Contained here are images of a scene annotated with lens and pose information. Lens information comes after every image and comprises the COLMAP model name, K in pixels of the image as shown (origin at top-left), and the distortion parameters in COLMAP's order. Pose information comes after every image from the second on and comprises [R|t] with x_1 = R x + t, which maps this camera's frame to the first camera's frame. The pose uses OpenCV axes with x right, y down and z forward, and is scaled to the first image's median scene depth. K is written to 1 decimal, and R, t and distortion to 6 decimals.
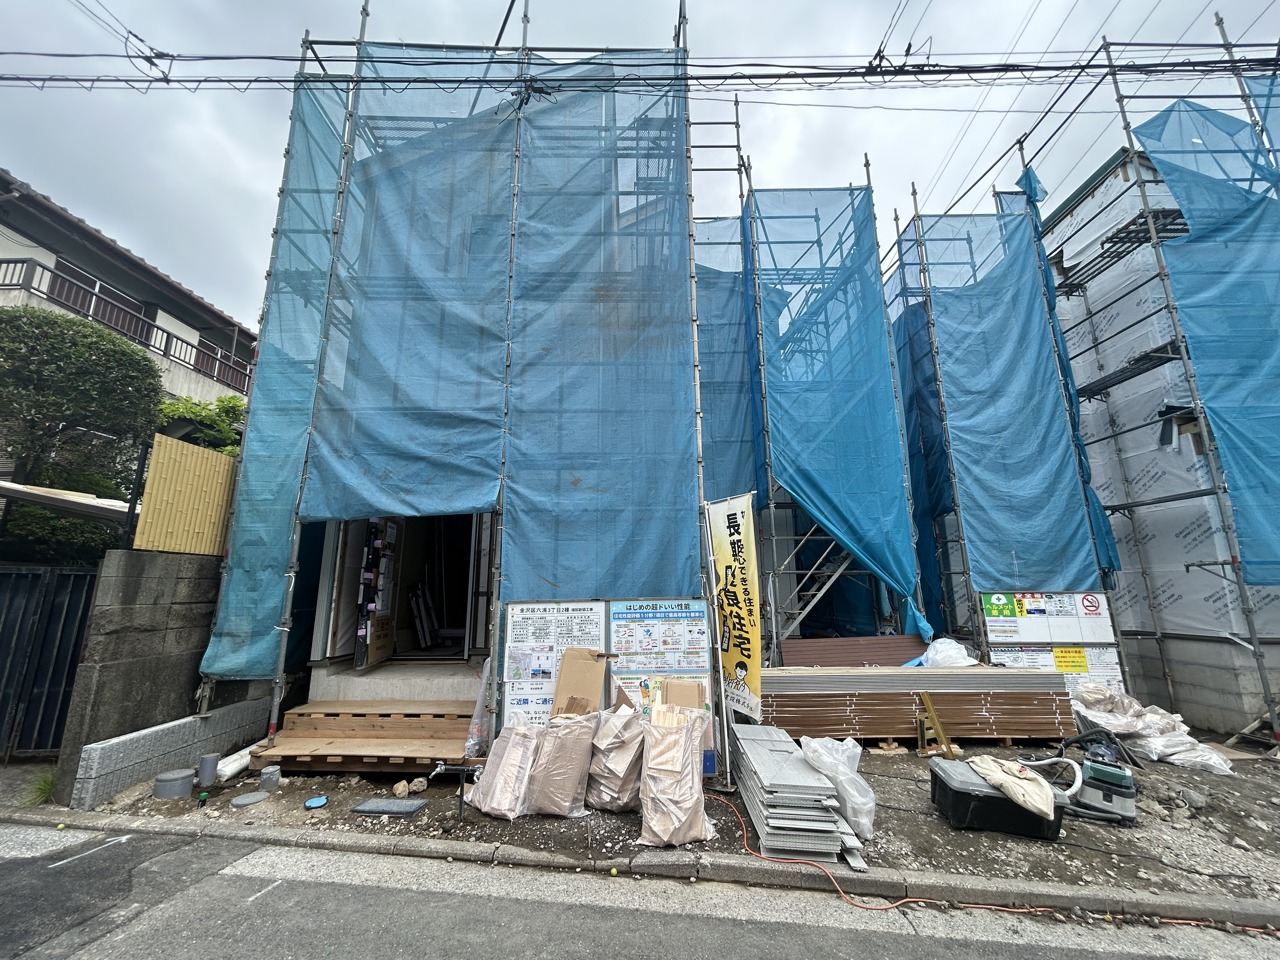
lens RADIAL K [[517.3, 0, 635.5], [0, 517.3, 479.7], [0, 0, 1]] dist [0.001346, -0.000193]
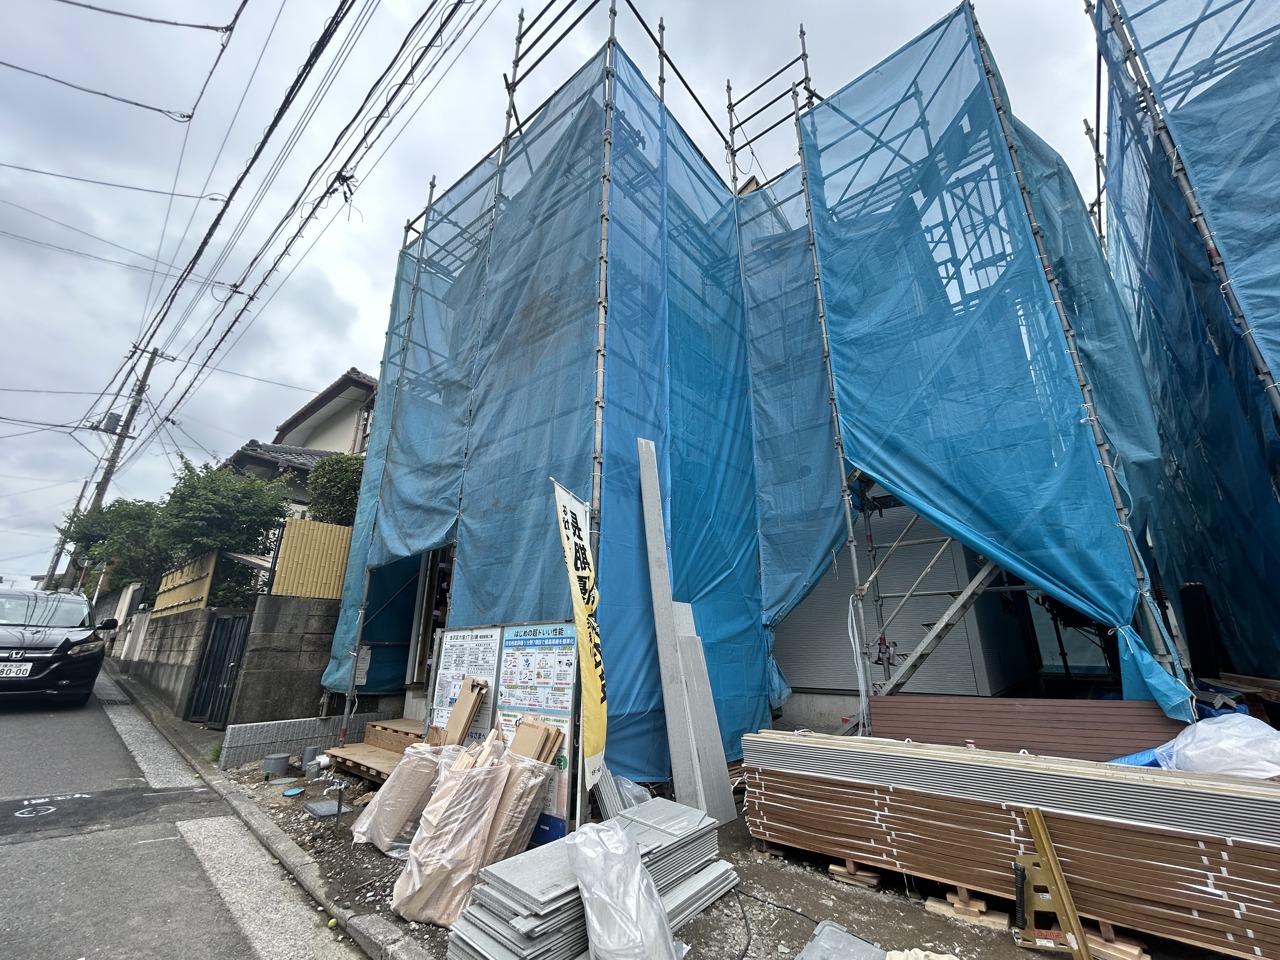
lens RADIAL K [[517.3, 0, 636.2], [0, 517.3, 478.6], [0, 0, 1]] dist [0.001346, -0.000193]
pose [[0.771251, -0.192396, -0.606759, 0.677399], [0.127346, 0.980593, -0.149065, 0.131358], [0.623663, 0.037698, 0.780784, 0.384051]]
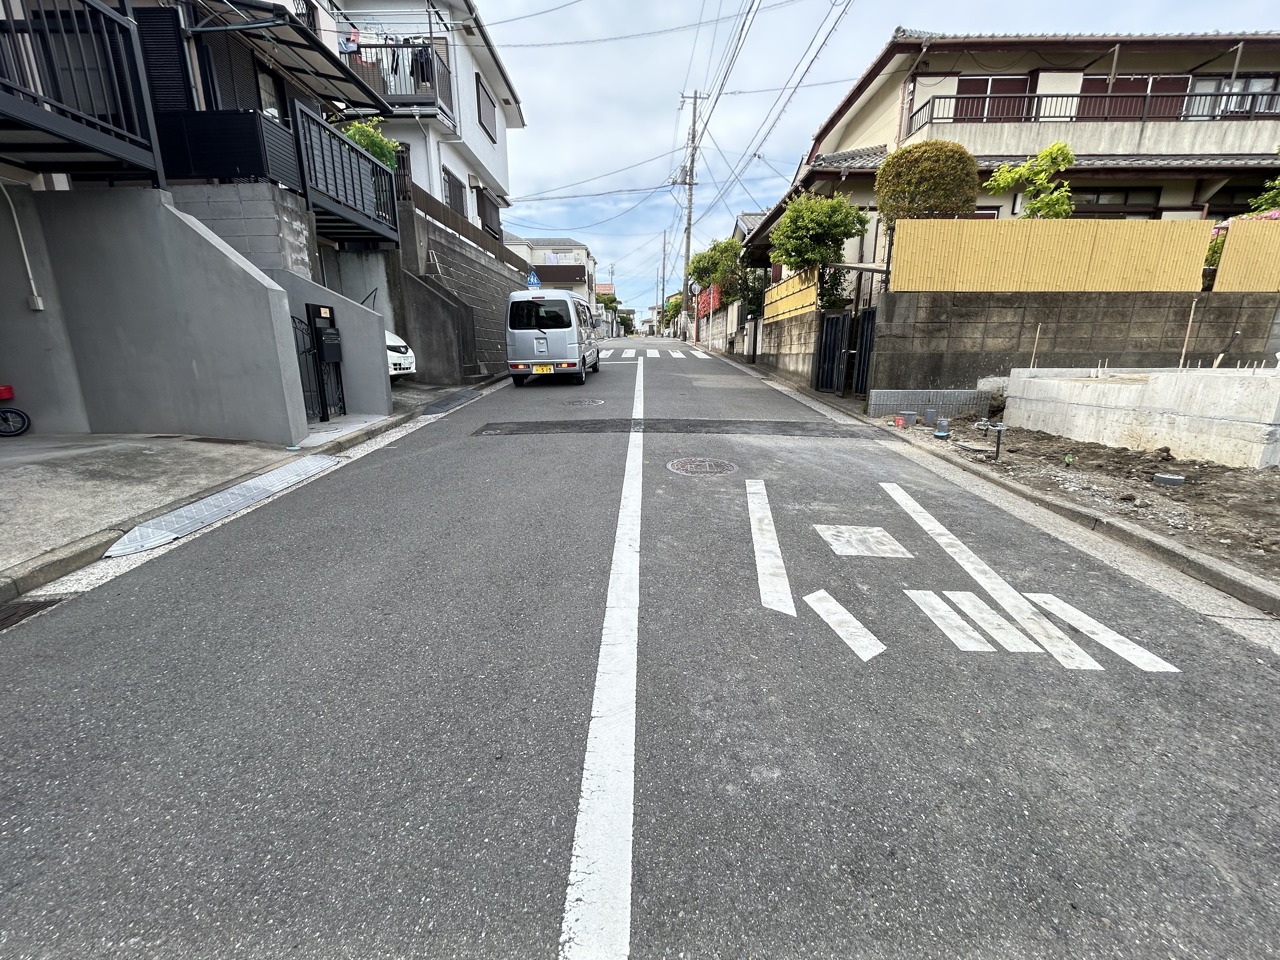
lens RADIAL K [[517.3, 0, 634.1], [0, 517.3, 478.5], [0, 0, 1]] dist [0.001346, -0.000193]
pose [[0.008661, 0.235879, -0.971744, 0.772527], [0.210132, 0.949652, 0.232390, 0.119540], [0.977635, -0.206207, -0.041340, 0.050580]]
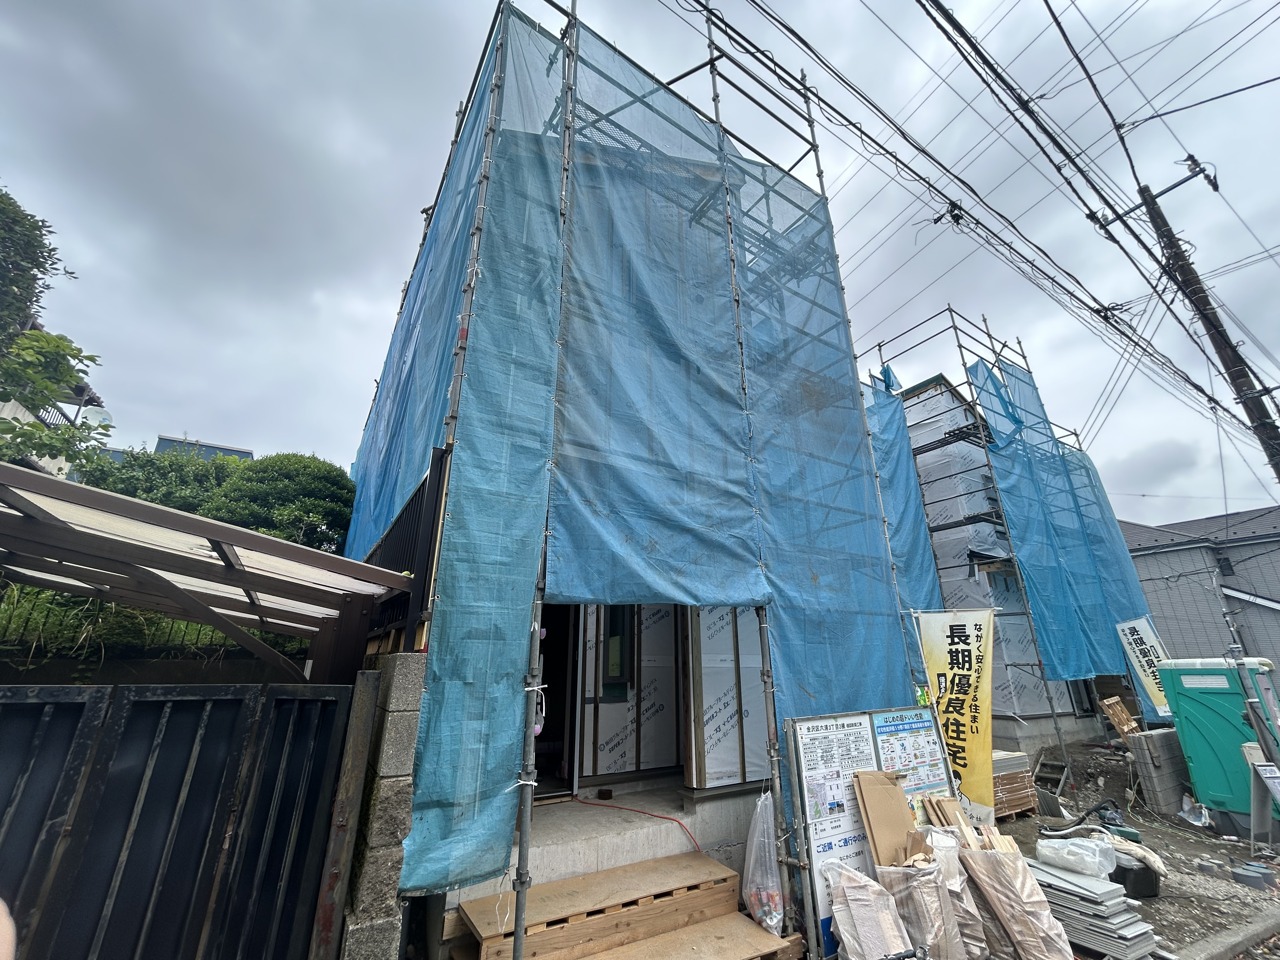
lens RADIAL K [[517.3, 0, 636.4], [0, 517.3, 480.0], [0, 0, 1]] dist [0.001346, -0.000193]
pose [[0.847656, 0.183990, 0.497622, -0.874173], [-0.114924, 0.979348, -0.166340, 0.023898], [-0.517950, 0.083810, 0.851295, 0.356421]]
